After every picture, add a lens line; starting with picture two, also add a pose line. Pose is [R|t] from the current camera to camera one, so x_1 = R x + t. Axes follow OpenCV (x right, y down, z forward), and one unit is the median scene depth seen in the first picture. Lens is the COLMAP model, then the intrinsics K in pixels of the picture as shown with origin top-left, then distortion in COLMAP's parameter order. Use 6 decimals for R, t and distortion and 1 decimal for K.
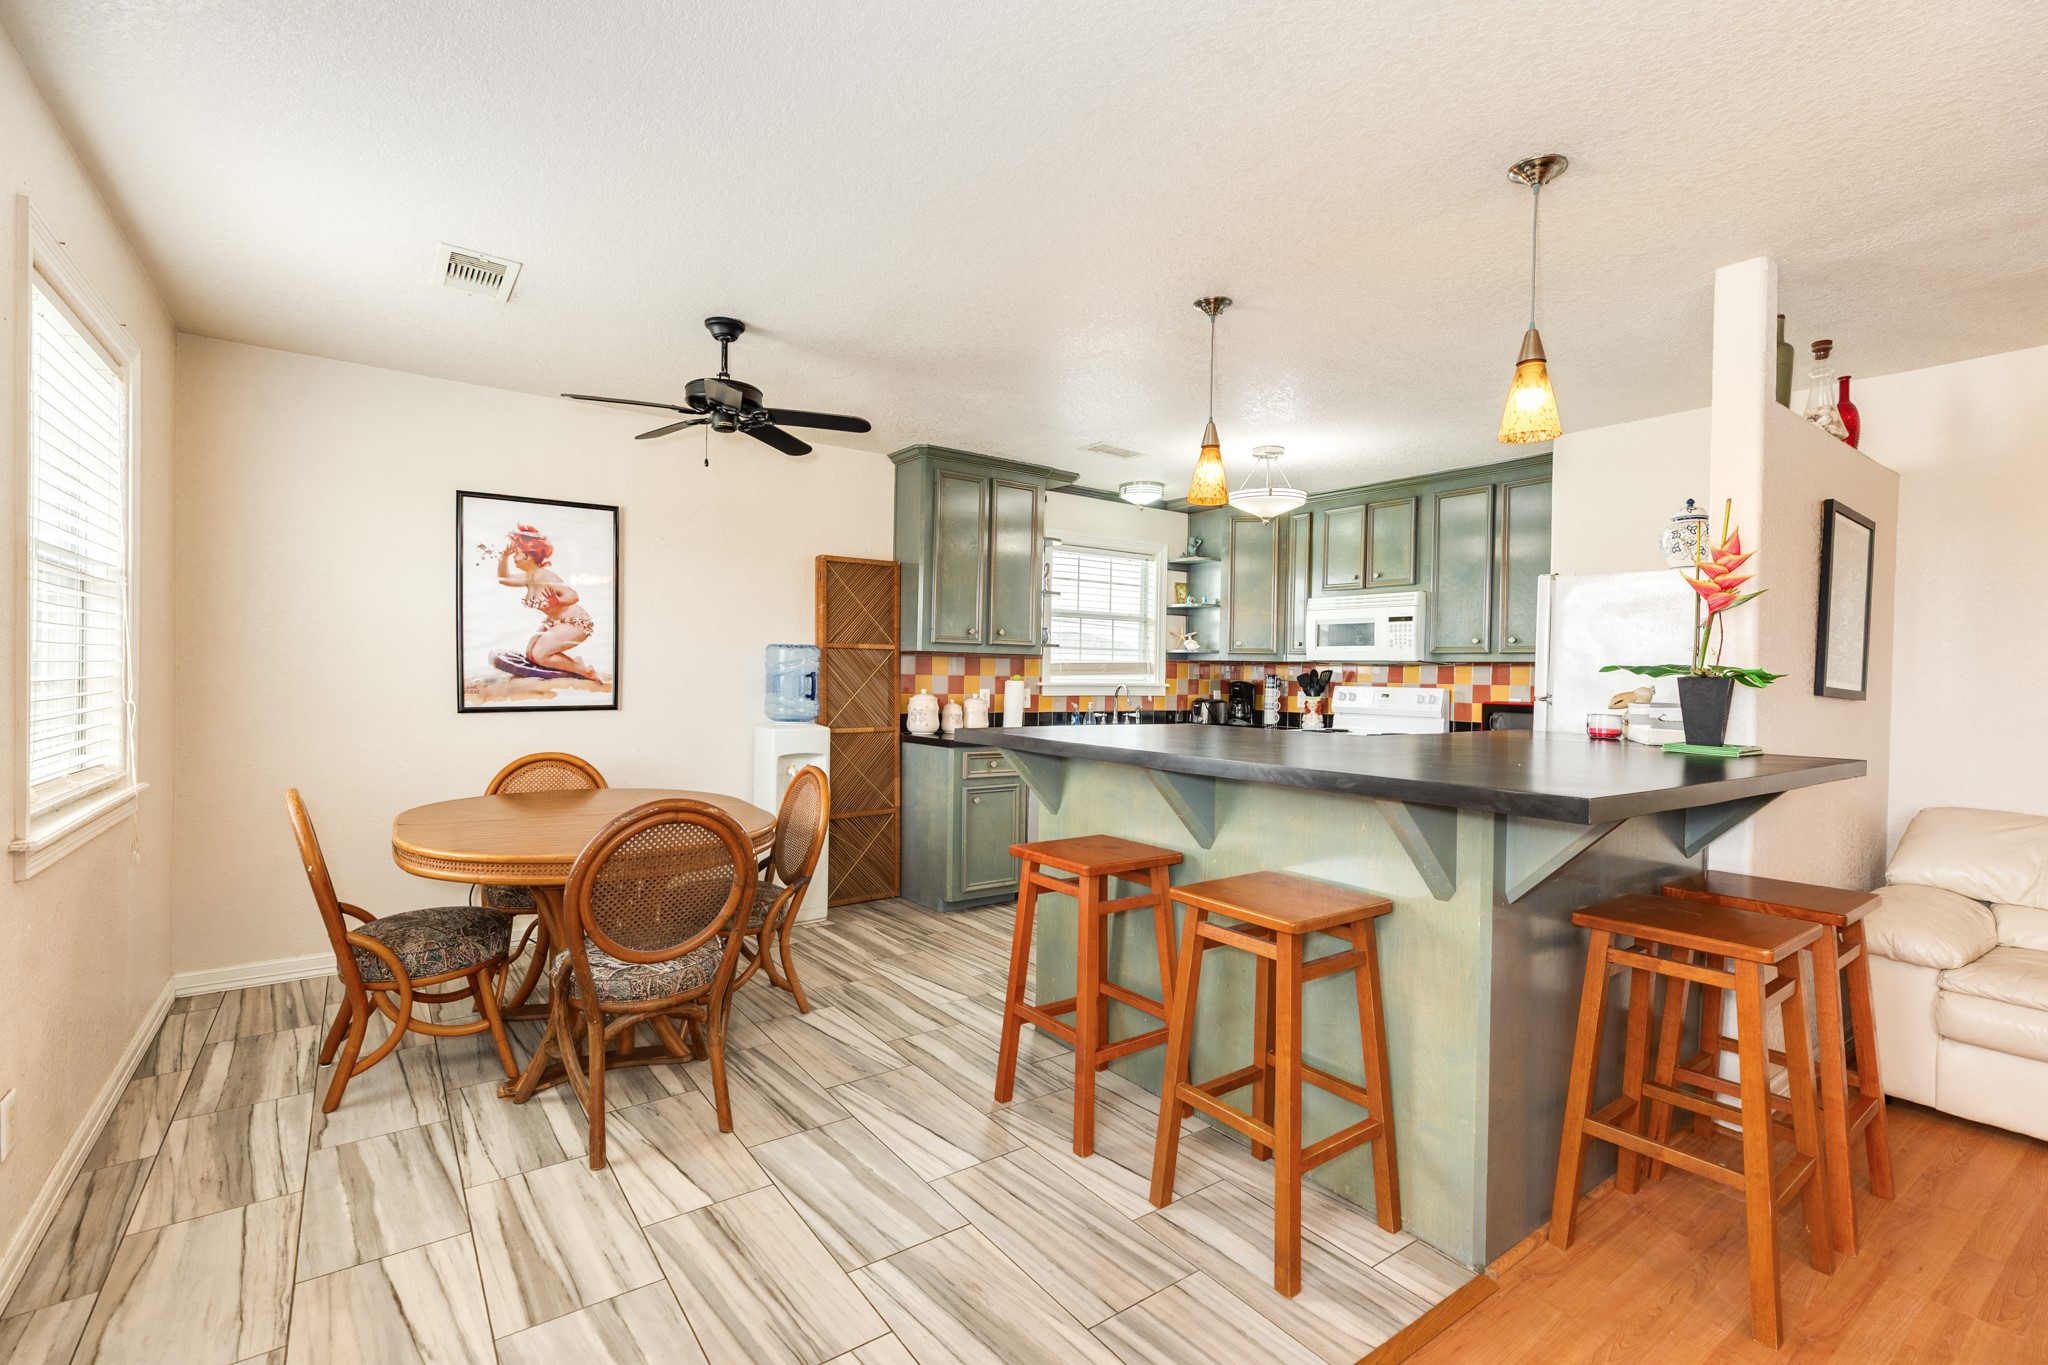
lens RADIAL K [[913.3, 0, 1021.0], [0, 913.3, 683.1], [0, 0, 1]] dist [0.006198, 0.000028]
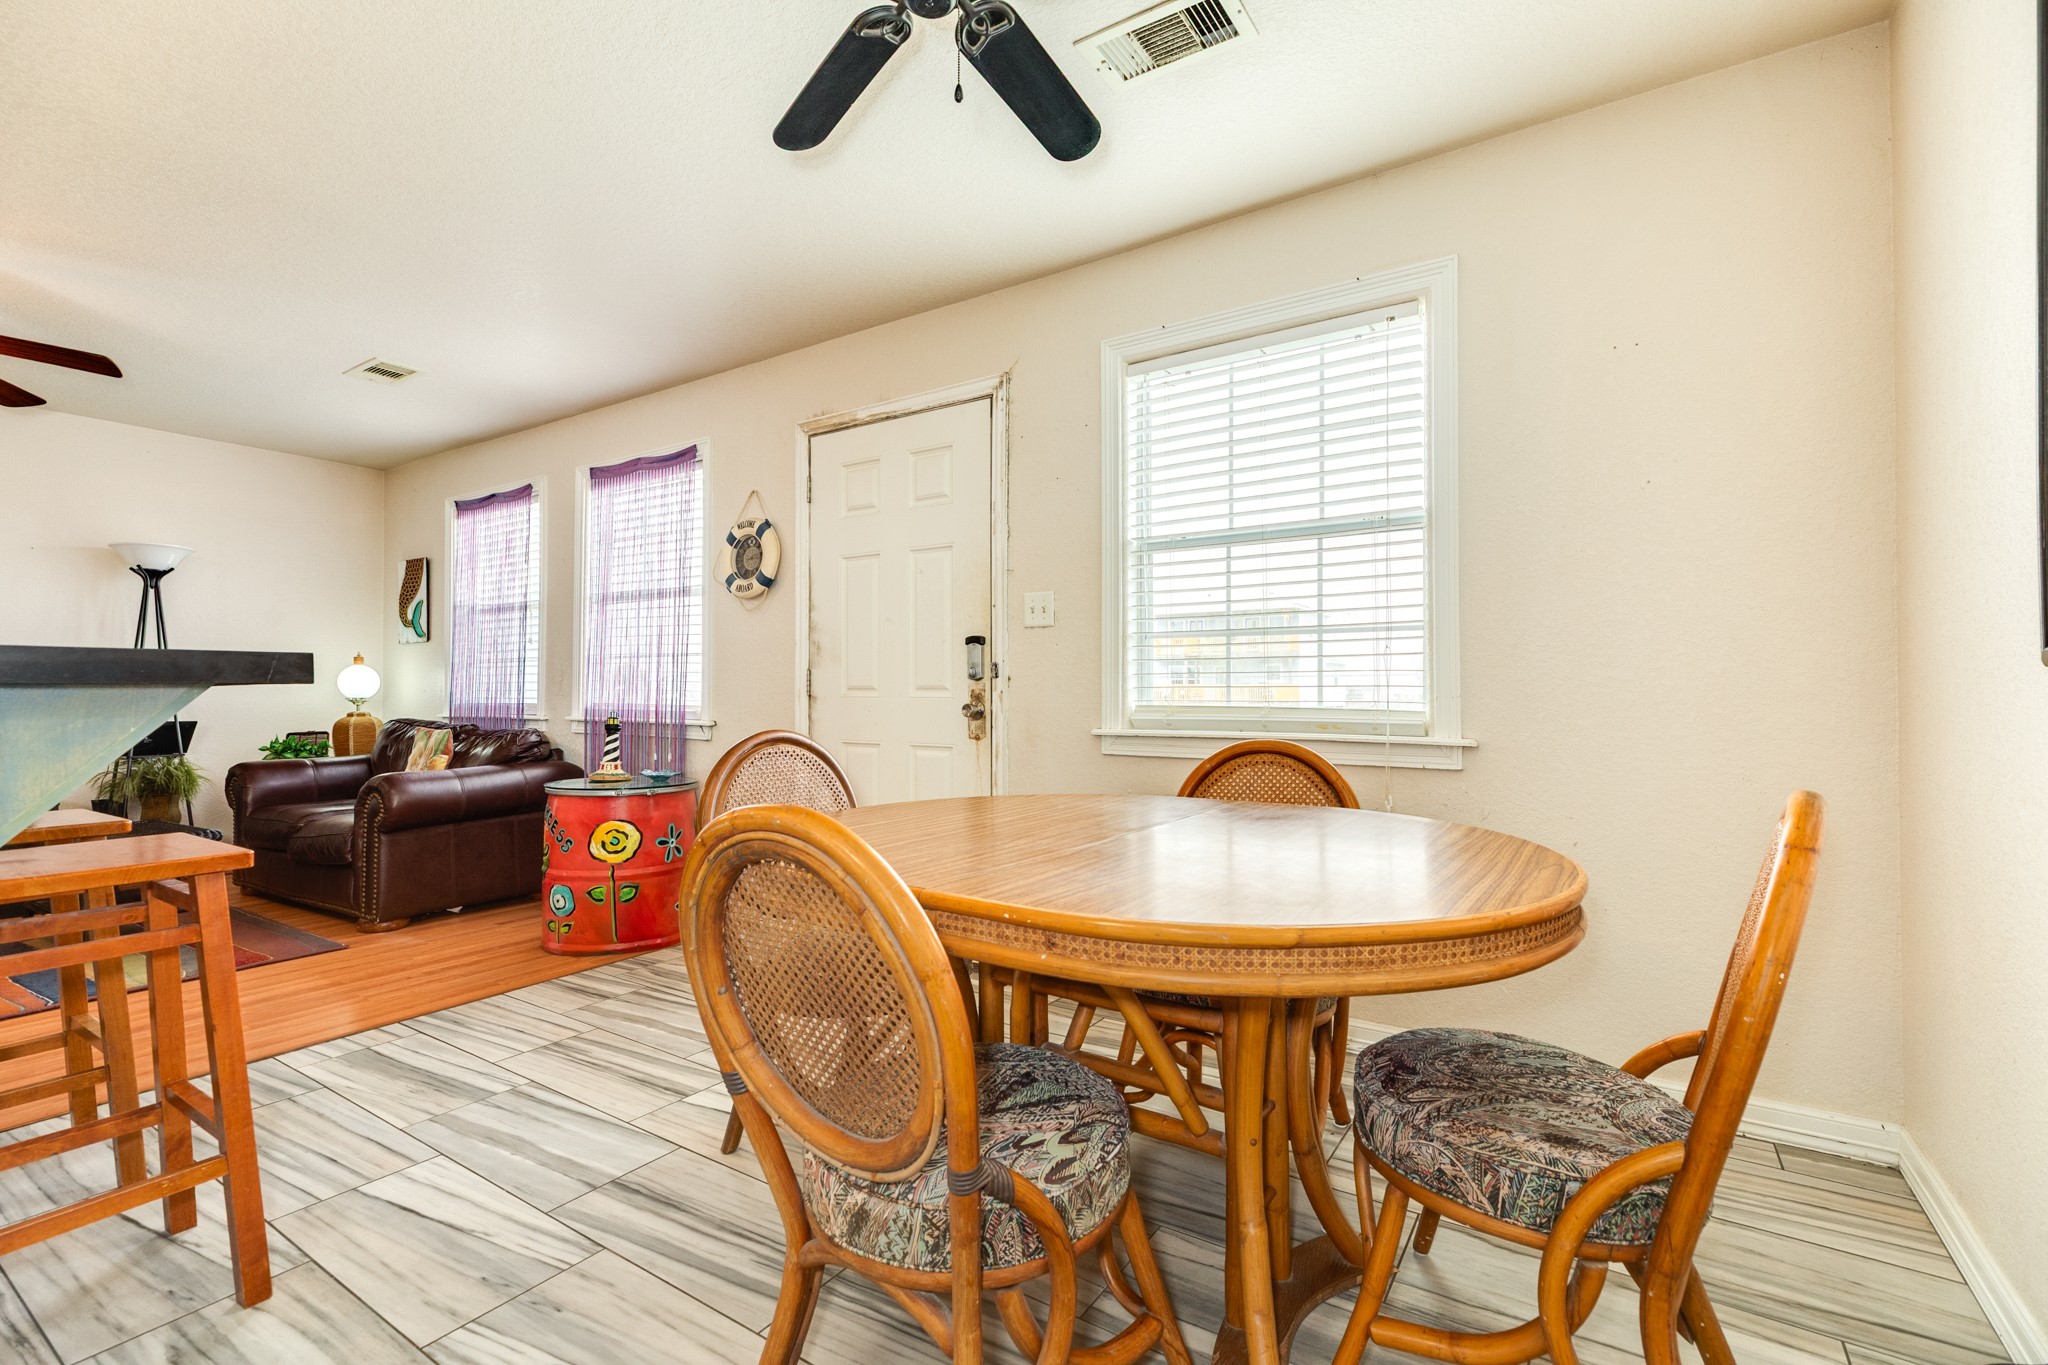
lens RADIAL K [[913.3, 0, 1022.2], [0, 913.3, 677.6], [0, 0, 1]] dist [0.006198, 0.000028]
pose [[-0.934459, -0.020040, -0.355506, -0.165054], [-0.018255, 0.999798, -0.008376, 0.042922], [0.355602, -0.001338, -0.934636, 1.102814]]
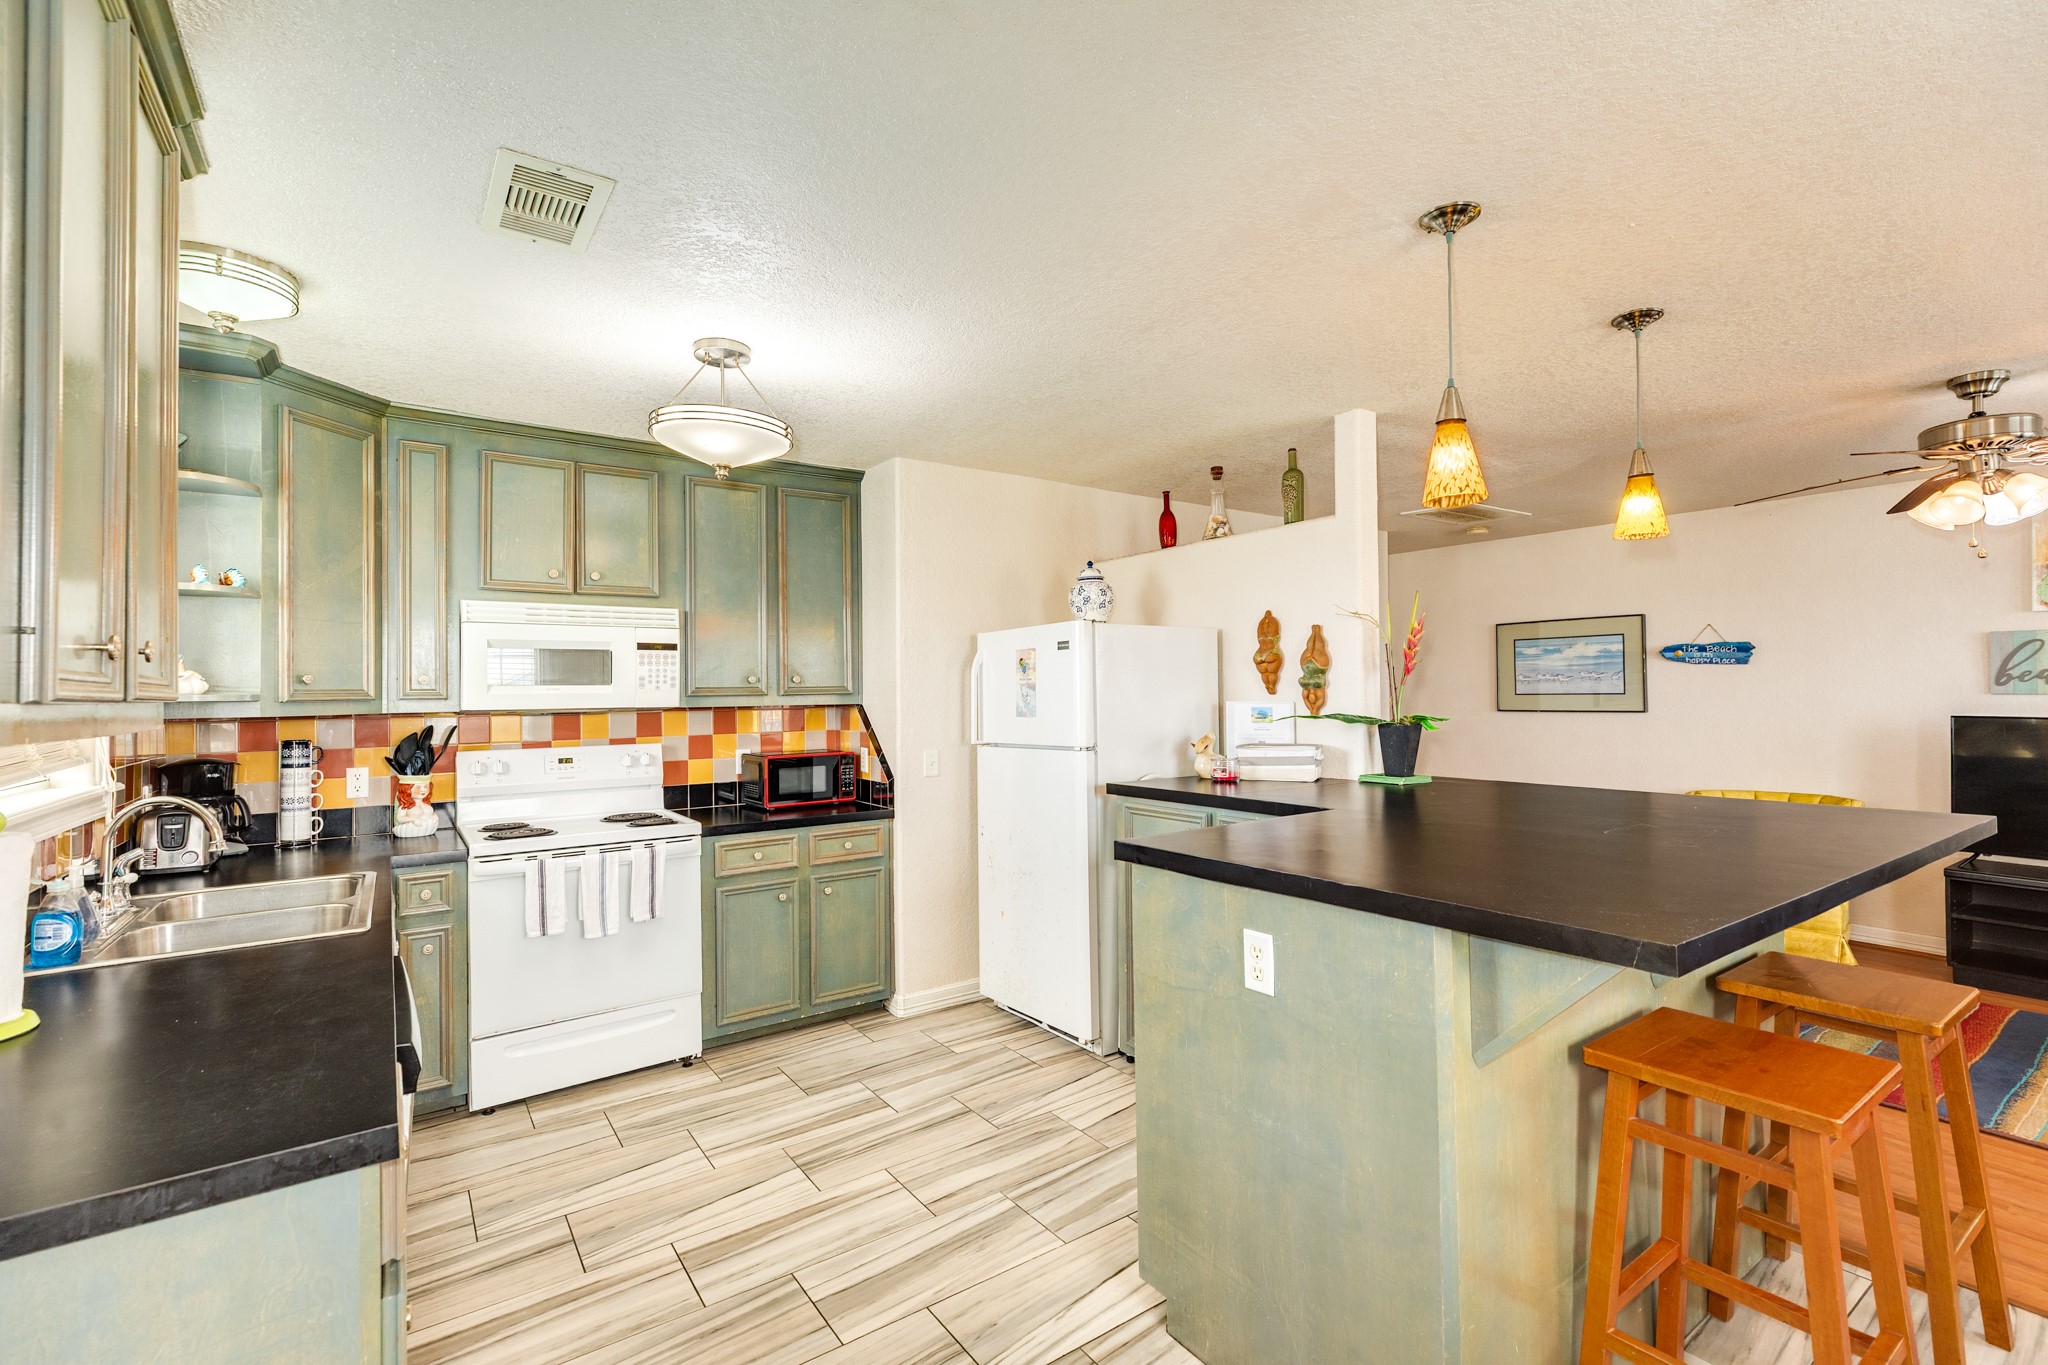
lens RADIAL K [[913.3, 0, 1021.3], [0, 913.3, 675.5], [0, 0, 1]] dist [0.006198, 0.000028]
pose [[0.012788, 0.000164, 0.999918, -0.344140], [0.025413, 0.999677, -0.000489, -0.053496], [-0.999595, 0.025417, 0.012780, 0.934832]]
